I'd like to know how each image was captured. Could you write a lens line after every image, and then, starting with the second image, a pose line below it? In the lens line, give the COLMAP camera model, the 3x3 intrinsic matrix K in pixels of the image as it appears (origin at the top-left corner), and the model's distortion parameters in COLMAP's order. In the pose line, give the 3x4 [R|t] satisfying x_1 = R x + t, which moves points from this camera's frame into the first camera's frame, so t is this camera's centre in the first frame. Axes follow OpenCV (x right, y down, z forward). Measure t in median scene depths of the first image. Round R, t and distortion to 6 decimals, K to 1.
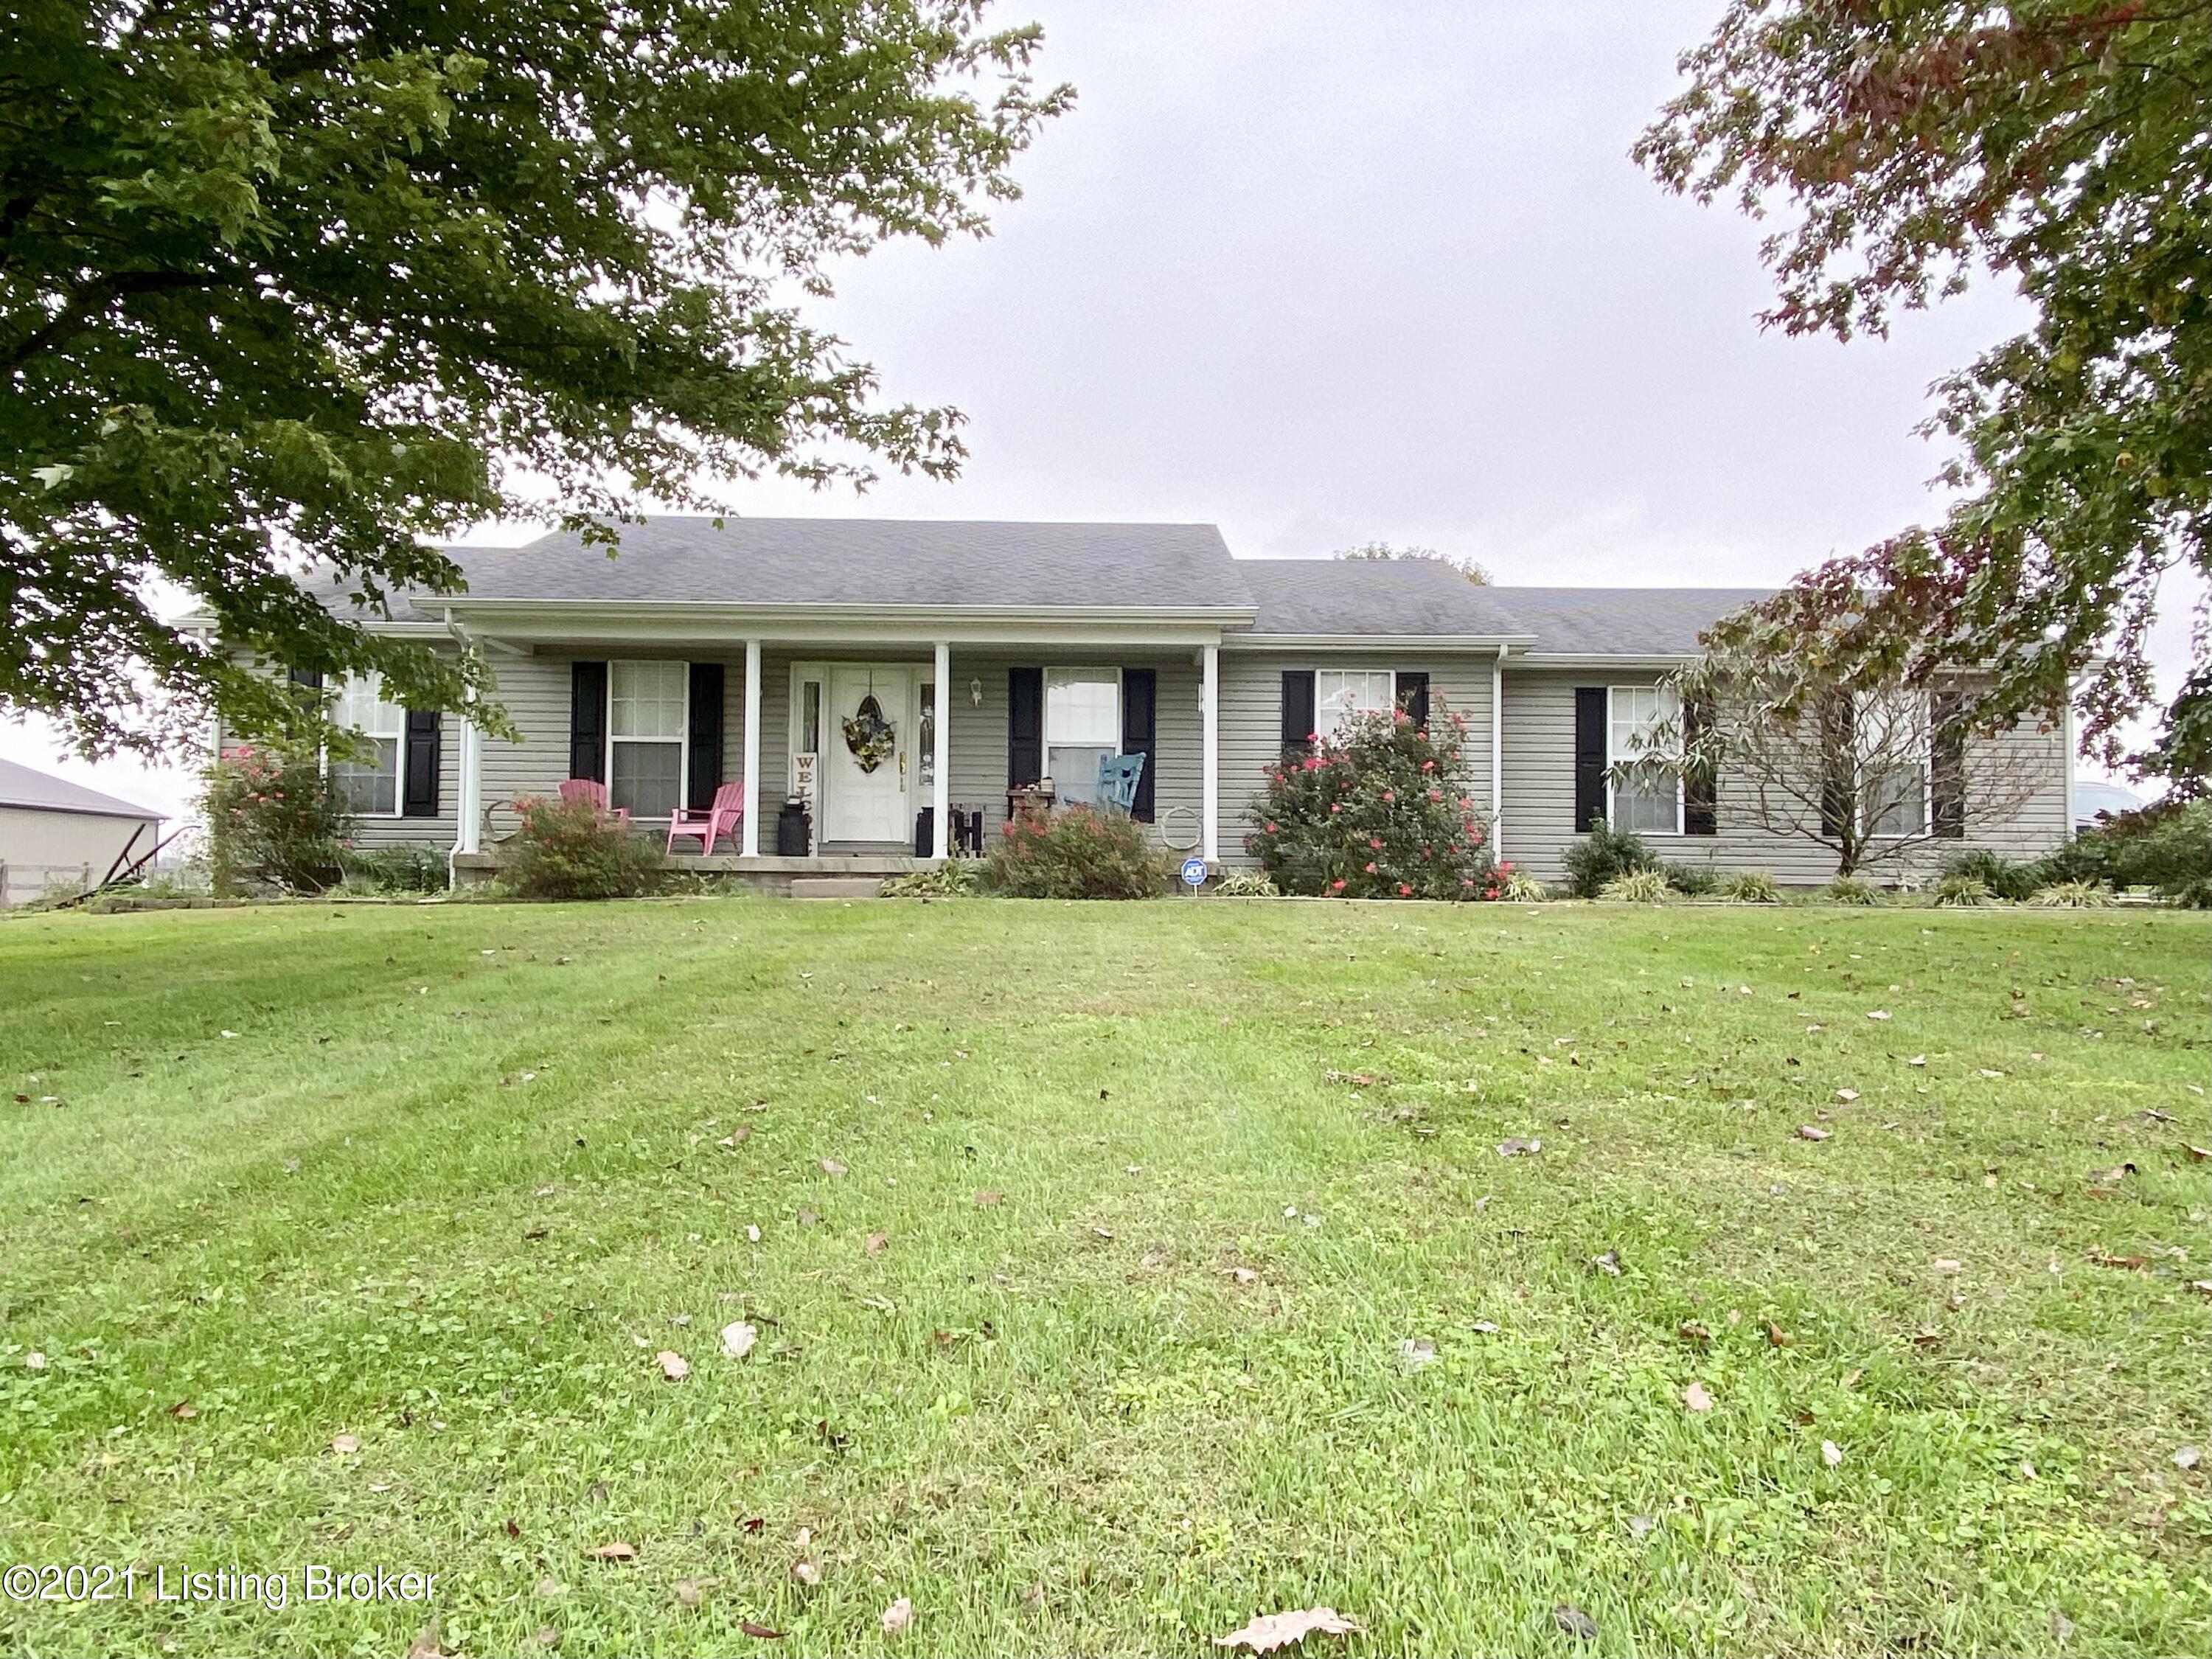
lens RADIAL K [[1481.0, 0, 1106.0], [0, 1481.0, 829.5], [0, 0, 1]] dist [0.104639, -0.116842]
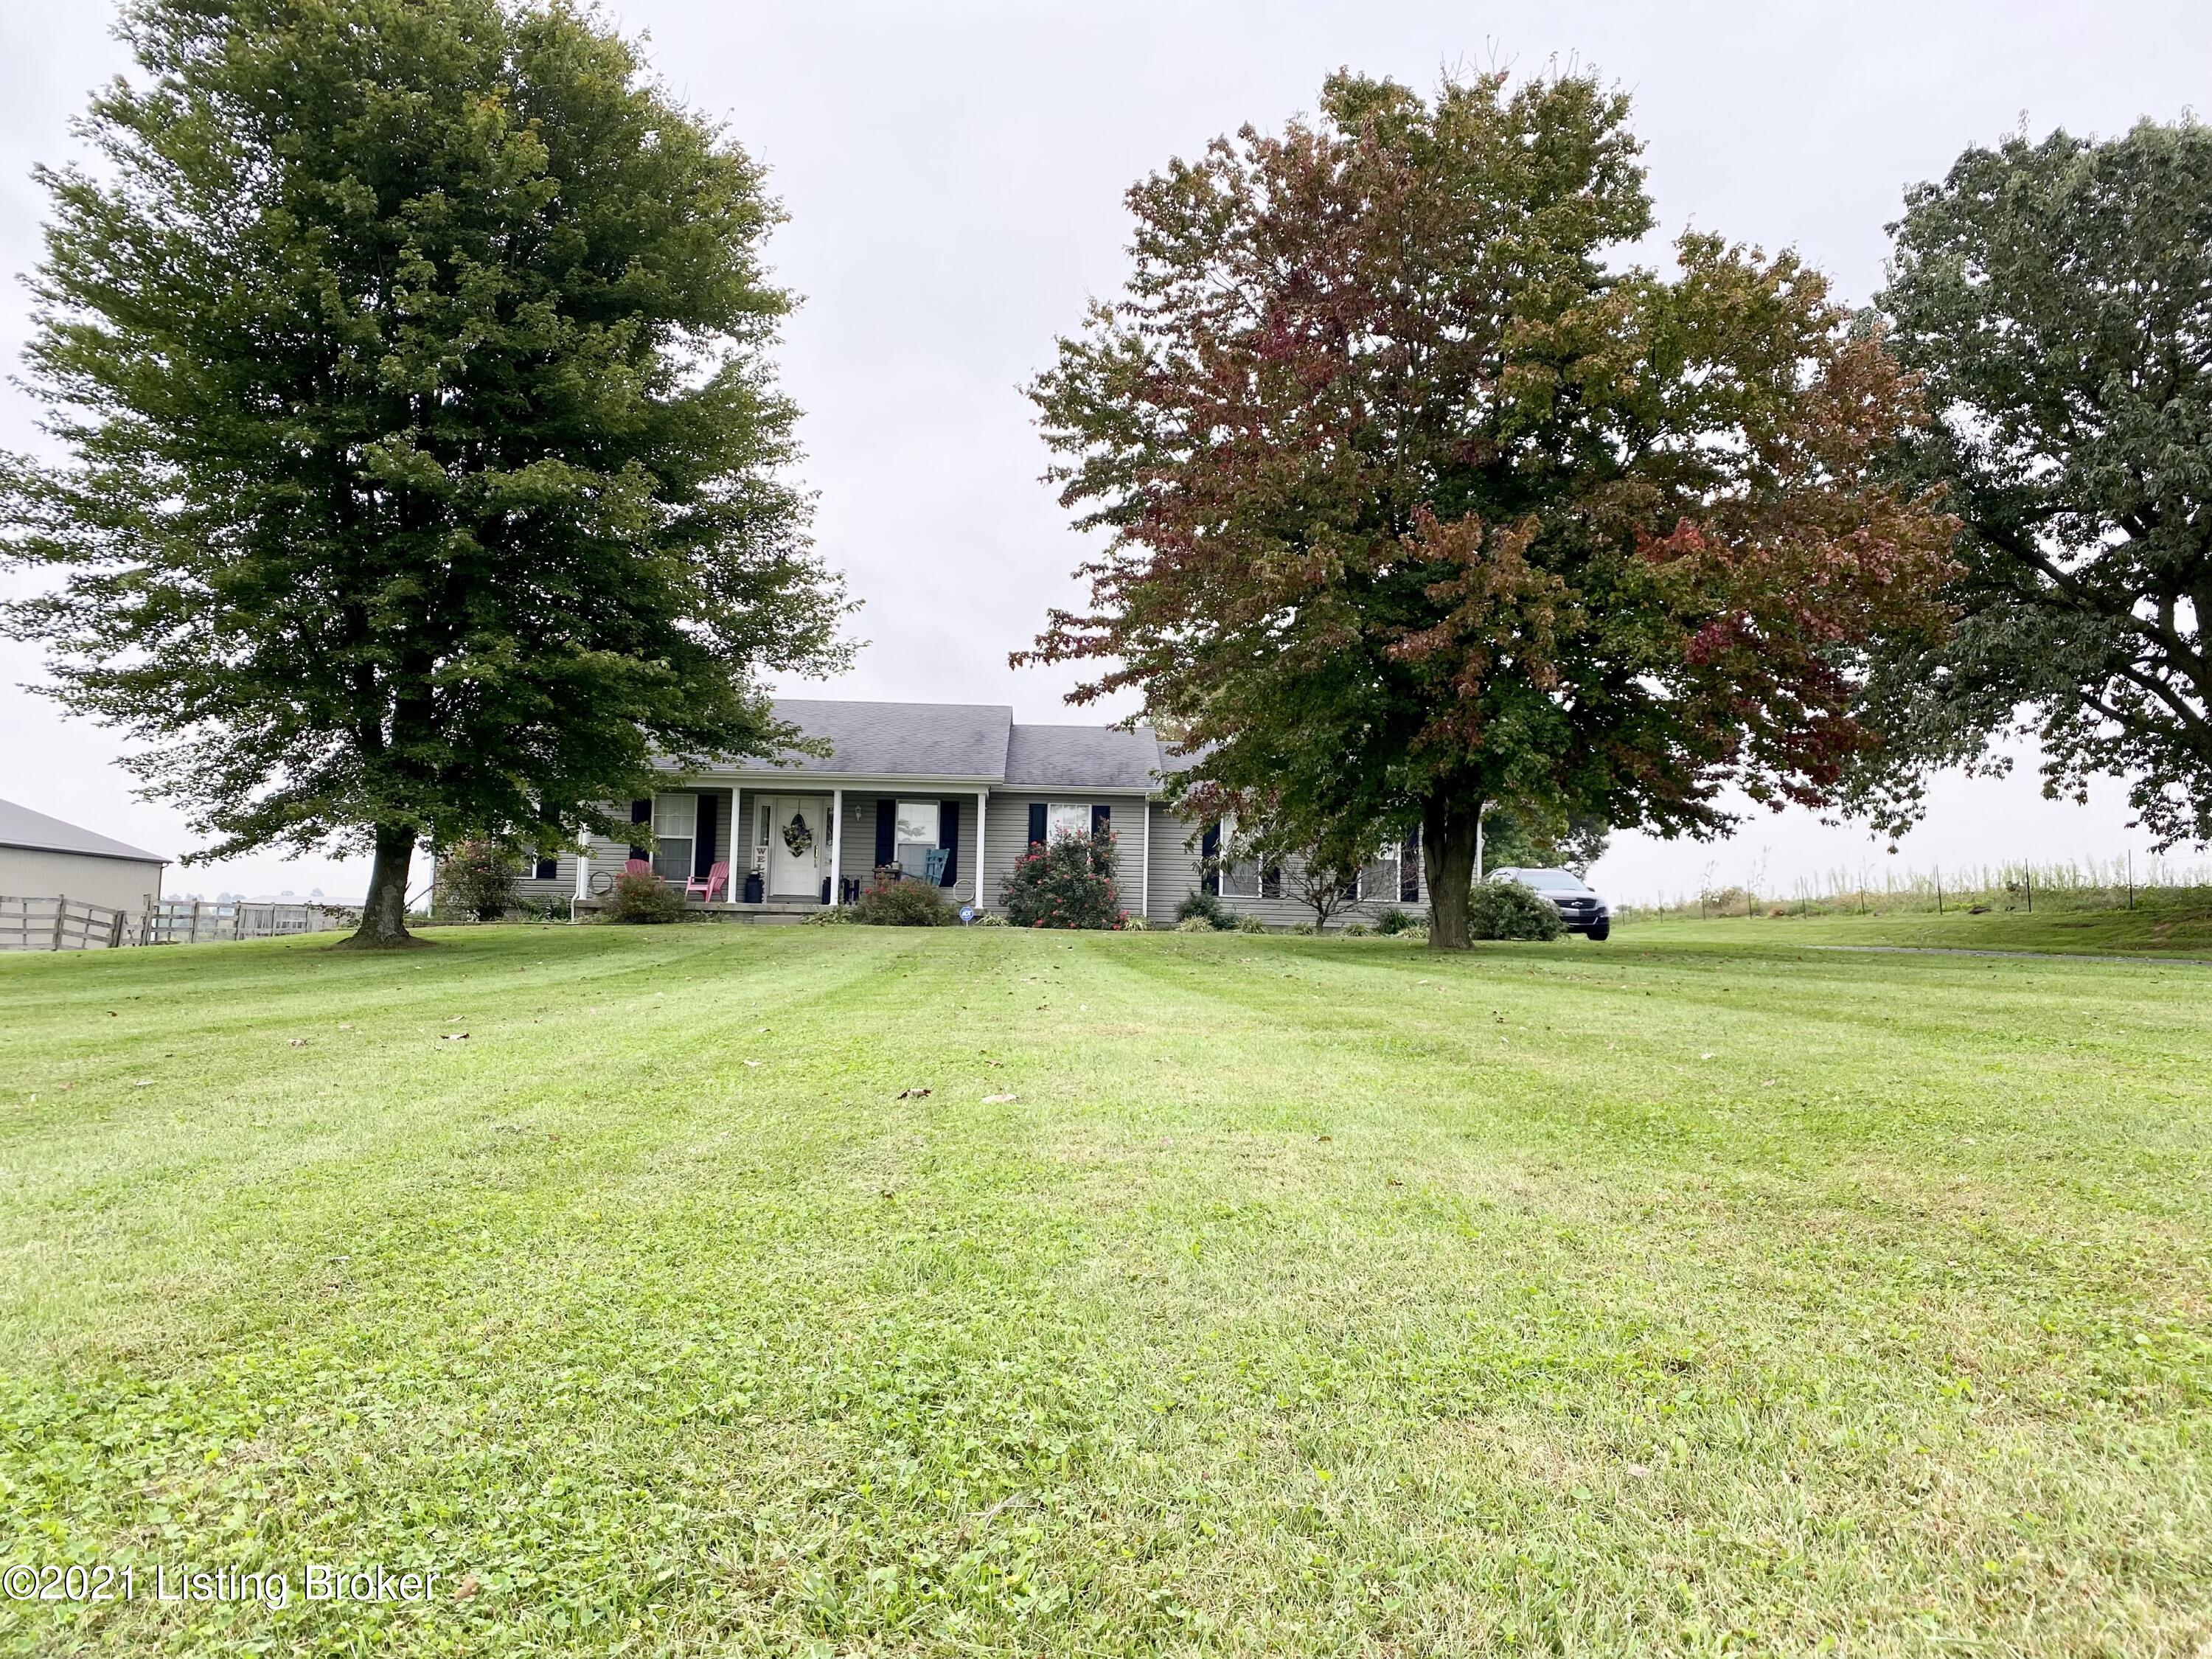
lens RADIAL K [[1649.7, 0, 1106.0], [0, 1649.7, 829.5], [0, 0, 1]] dist [0.006697, 0.000545]
pose [[0.999525, 0.013465, 0.027731, 0.162165], [-0.012562, 0.999394, -0.032478, -0.011957], [-0.028151, 0.032114, 0.999088, -1.030778]]
